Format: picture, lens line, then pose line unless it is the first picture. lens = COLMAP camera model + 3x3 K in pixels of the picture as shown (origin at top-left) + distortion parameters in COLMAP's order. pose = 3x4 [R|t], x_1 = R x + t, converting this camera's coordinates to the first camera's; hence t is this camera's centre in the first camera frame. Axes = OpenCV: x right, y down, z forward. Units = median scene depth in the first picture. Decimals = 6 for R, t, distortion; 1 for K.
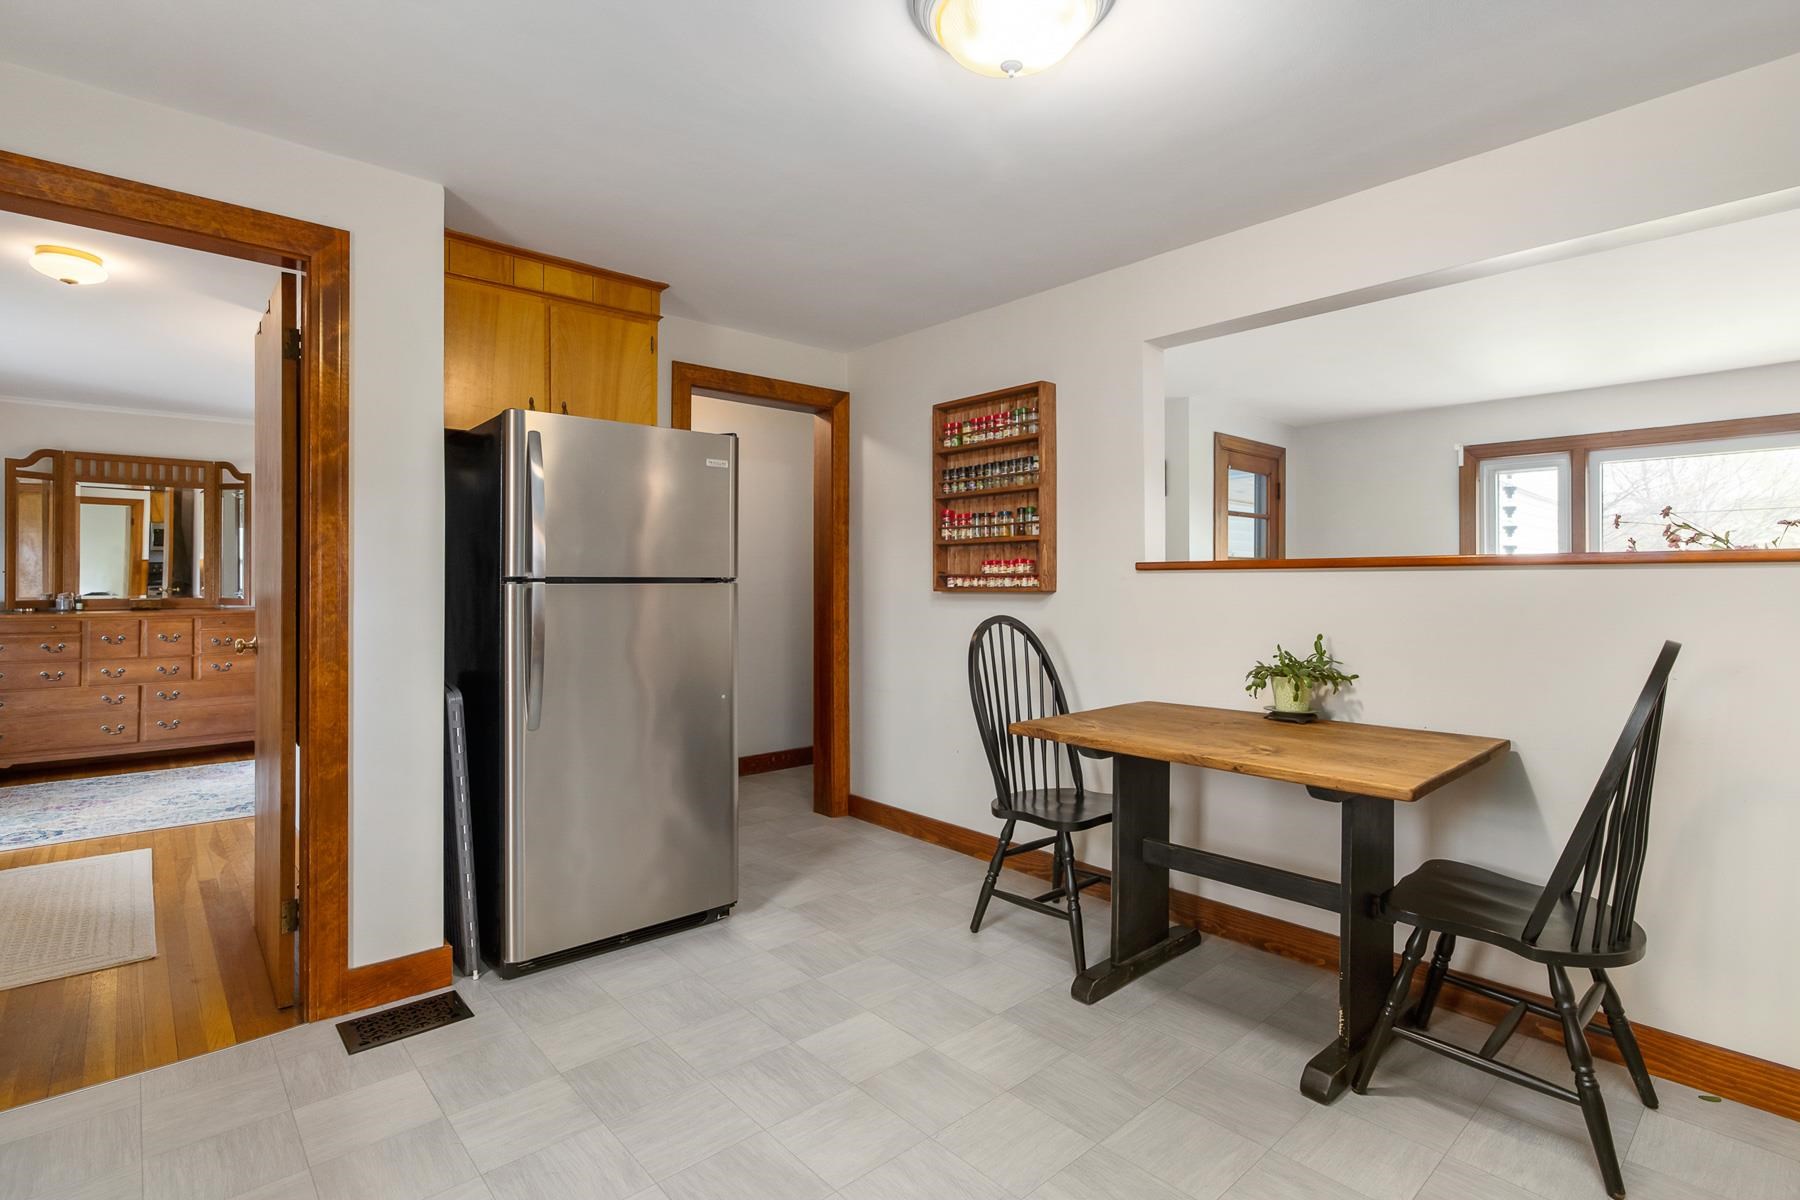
lens RADIAL K [[870.2, 0, 904.6], [0, 870.2, 556.5], [0, 0, 1]] dist [-0.022195, 0.001761]
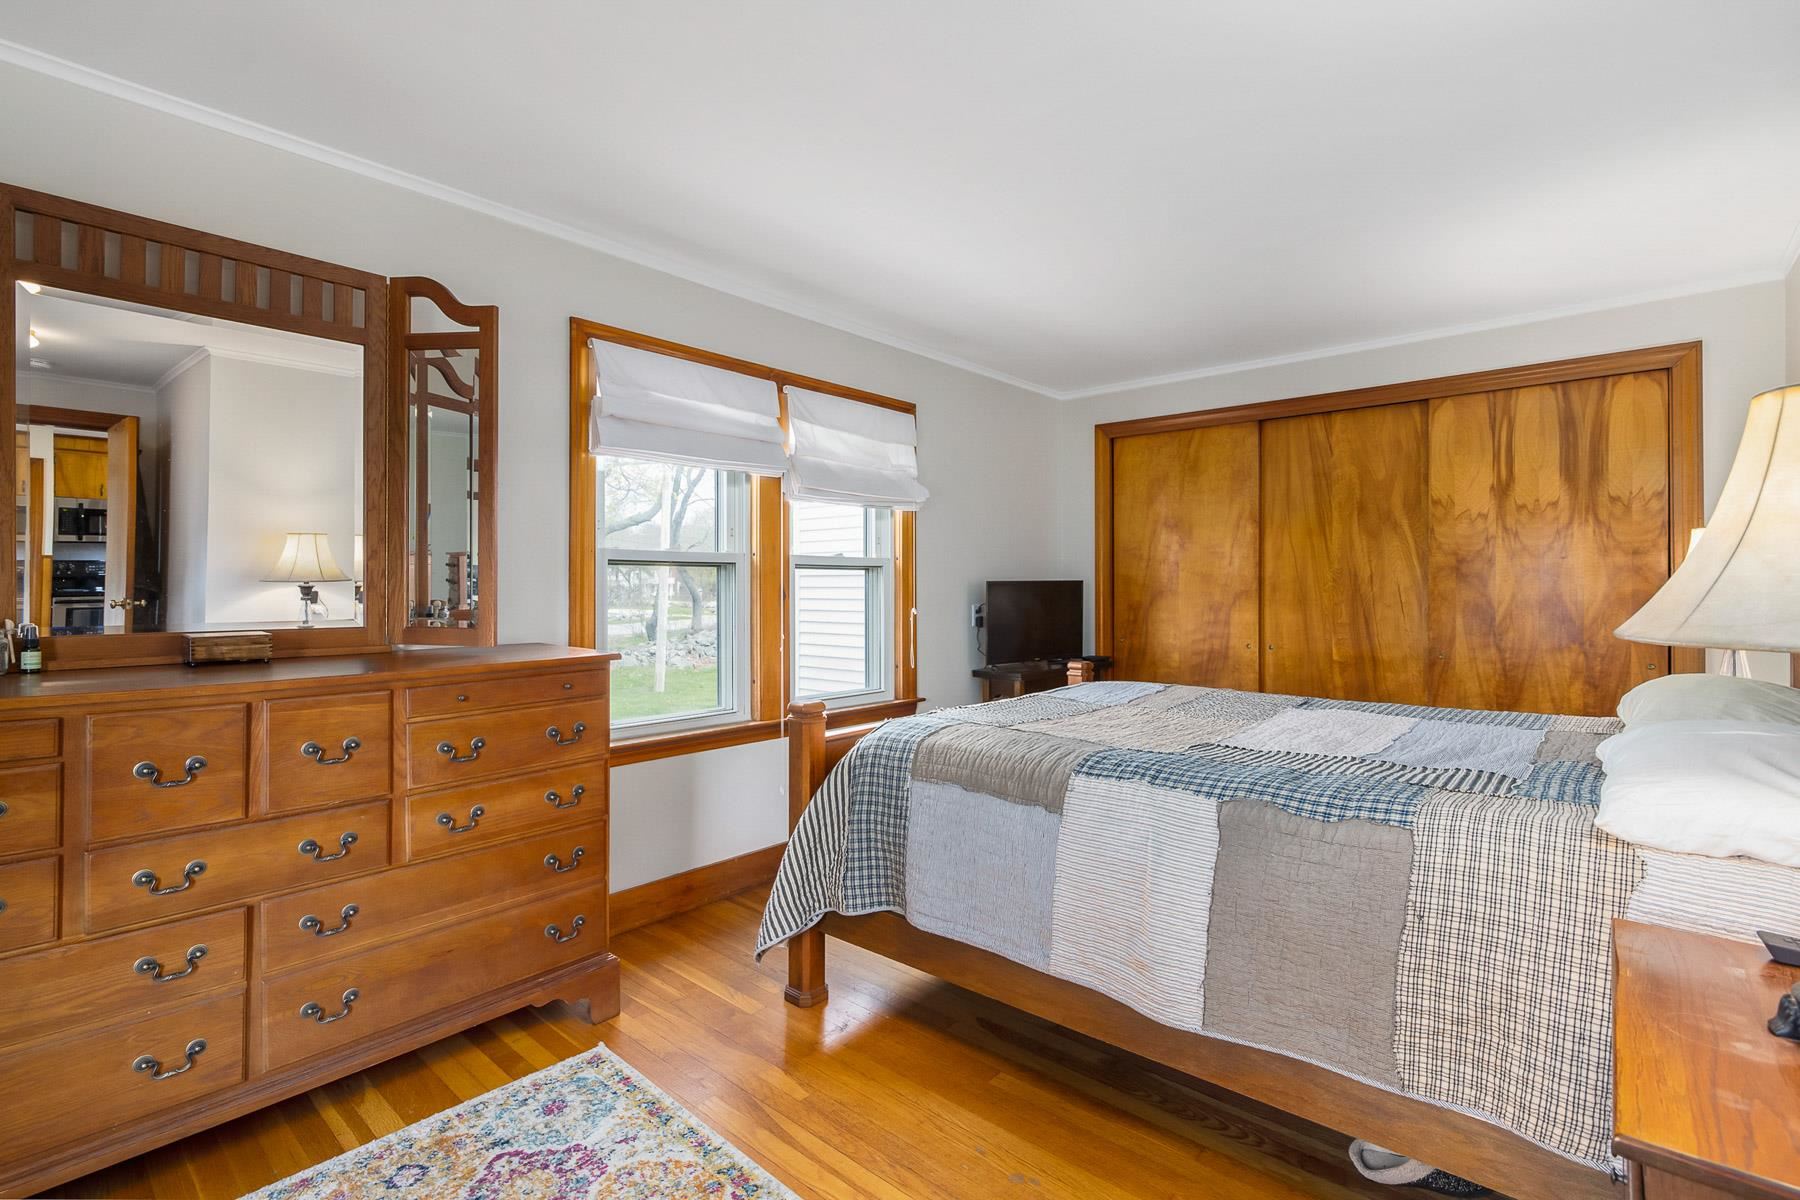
lens RADIAL K [[853.1, 0, 887.9], [0, 853.1, 572.3], [0, 0, 1]] dist [-0.009374, 0.001046]
pose [[0.995487, -0.000303, 0.094894, -0.665670], [-0.000571, 0.999958, 0.009180, 0.021207], [-0.094893, -0.009193, 0.995445, 0.641648]]
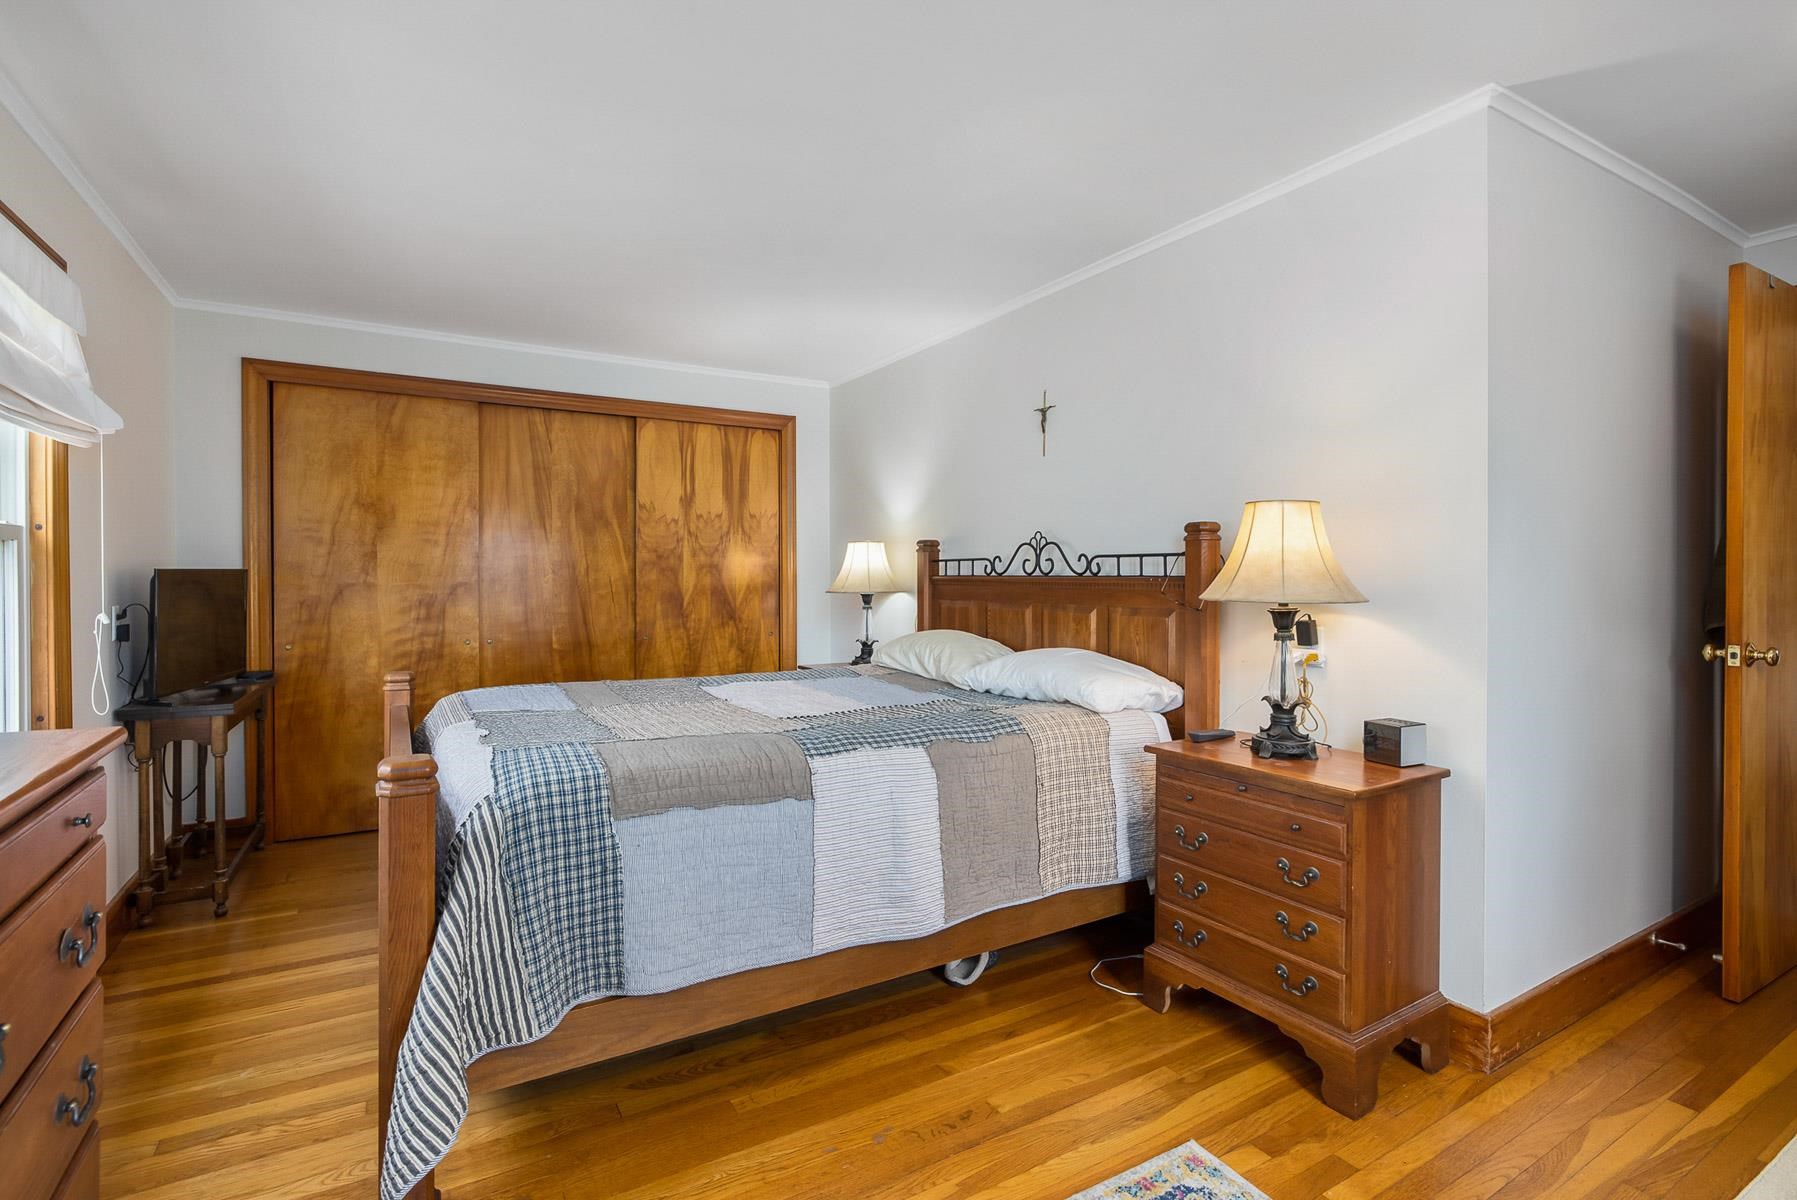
lens RADIAL K [[868.7, 0, 902.5], [0, 868.7, 586.0], [0, 0, 1]] dist [-0.022195, 0.001761]
pose [[0.189646, -0.007928, 0.981820, -1.230880], [-0.024992, 0.999604, 0.012899, 0.039222], [-0.981534, -0.026984, 0.189373, 1.187017]]
